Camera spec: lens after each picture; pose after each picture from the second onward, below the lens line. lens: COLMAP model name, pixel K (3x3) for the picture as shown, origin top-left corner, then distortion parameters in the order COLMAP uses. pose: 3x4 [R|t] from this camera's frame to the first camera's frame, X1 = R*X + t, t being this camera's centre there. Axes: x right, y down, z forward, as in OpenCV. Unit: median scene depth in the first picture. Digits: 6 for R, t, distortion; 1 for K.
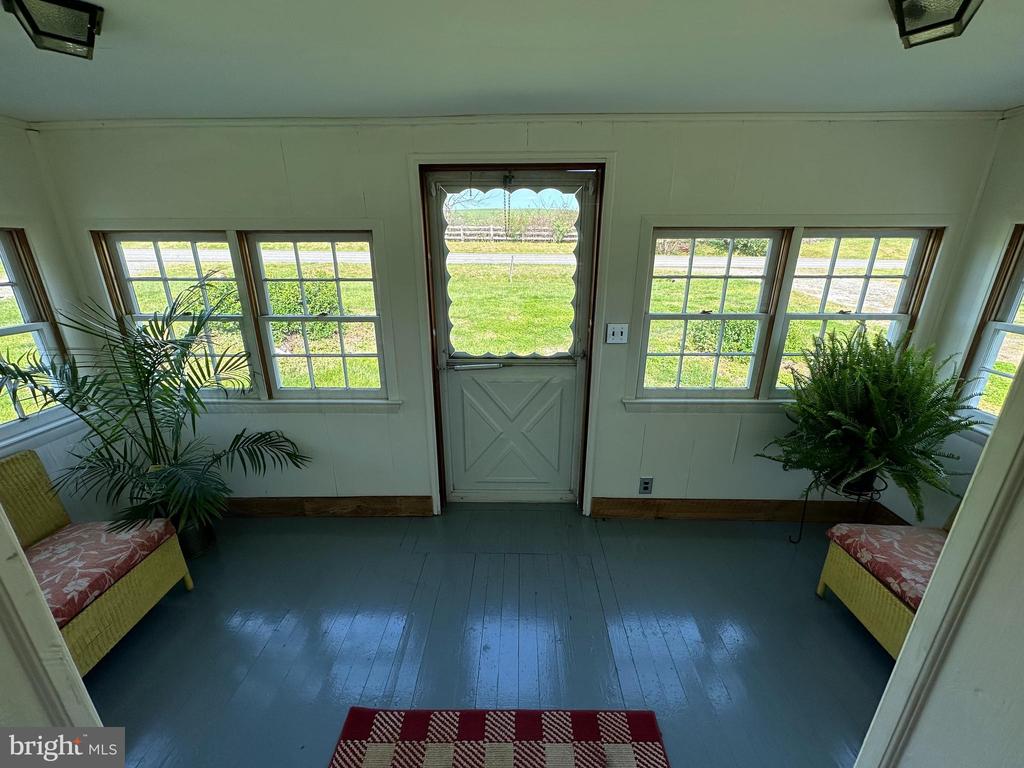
lens RADIAL K [[409.2, 0, 512.2], [0, 409.2, 381.2], [0, 0, 1]] dist [-0.002561, 0.000236]
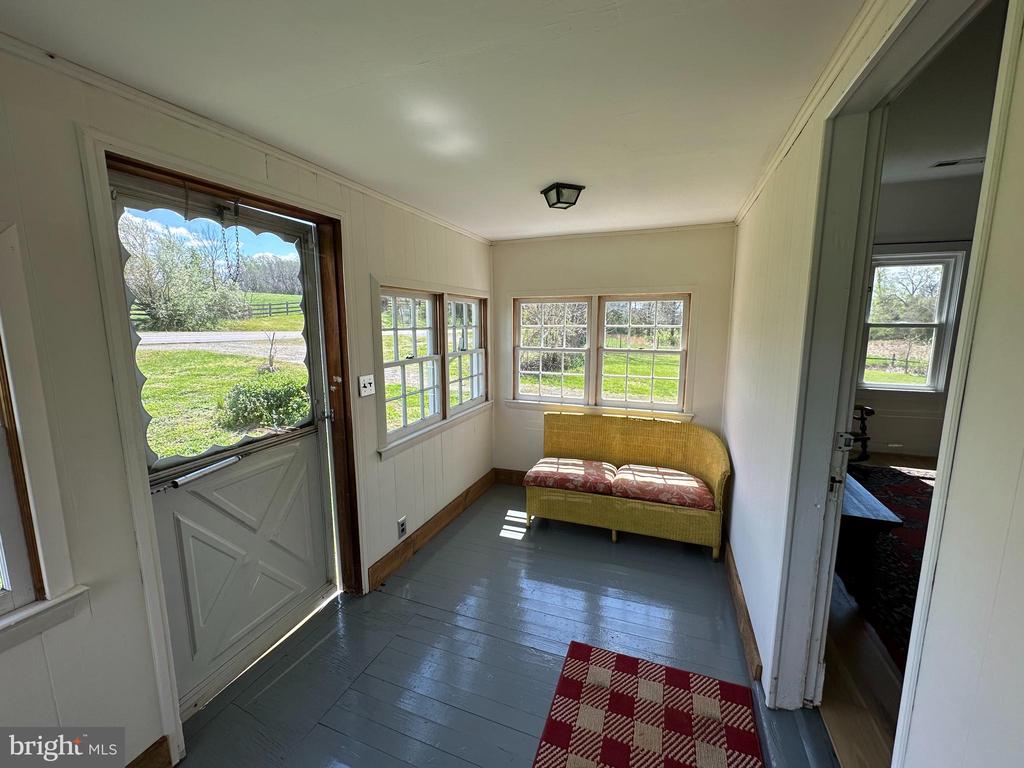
lens RADIAL K [[409.2, 0, 511.5], [0, 409.2, 380.6], [0, 0, 1]] dist [-0.002561, 0.000236]
pose [[0.358409, -0.134059, 0.923889, -0.556225], [0.294669, 0.955290, 0.024303, -0.049276], [-0.885840, 0.263531, 0.381888, 0.311555]]
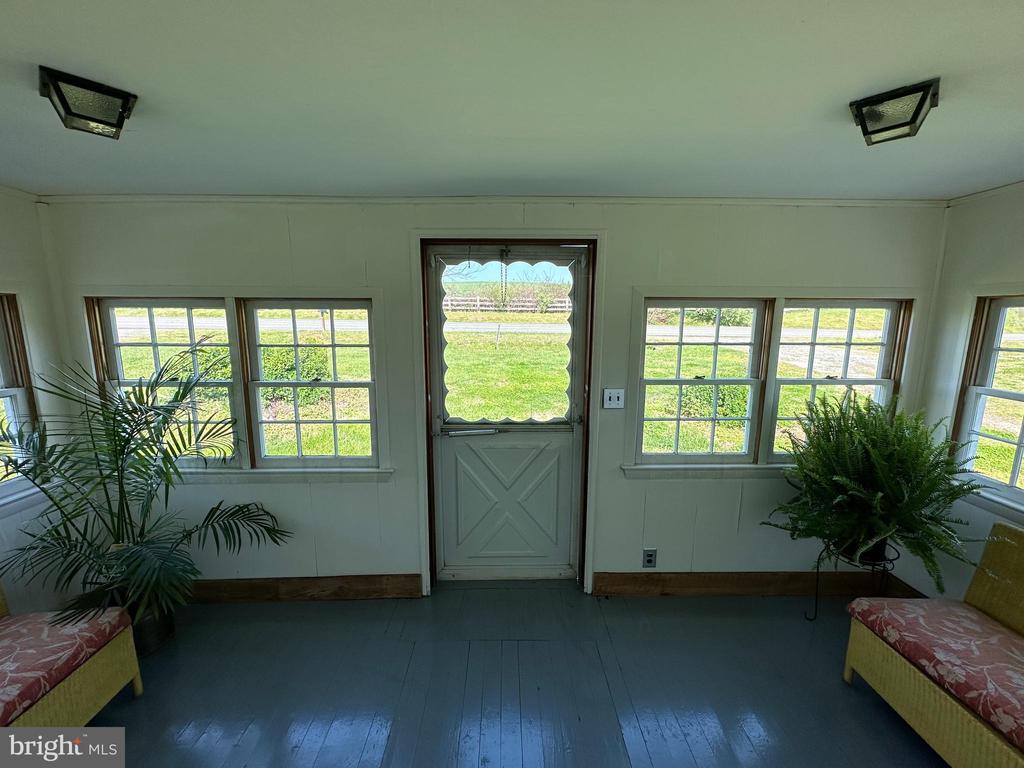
lens RADIAL K [[409.2, 0, 512.8], [0, 409.2, 380.8], [0, 0, 1]] dist [-0.002561, 0.000236]
pose [[0.999316, -0.000670, 0.036976, -0.028336], [0.006610, 0.986969, -0.160775, -0.000180], [-0.036387, 0.160909, 0.986298, 0.014404]]
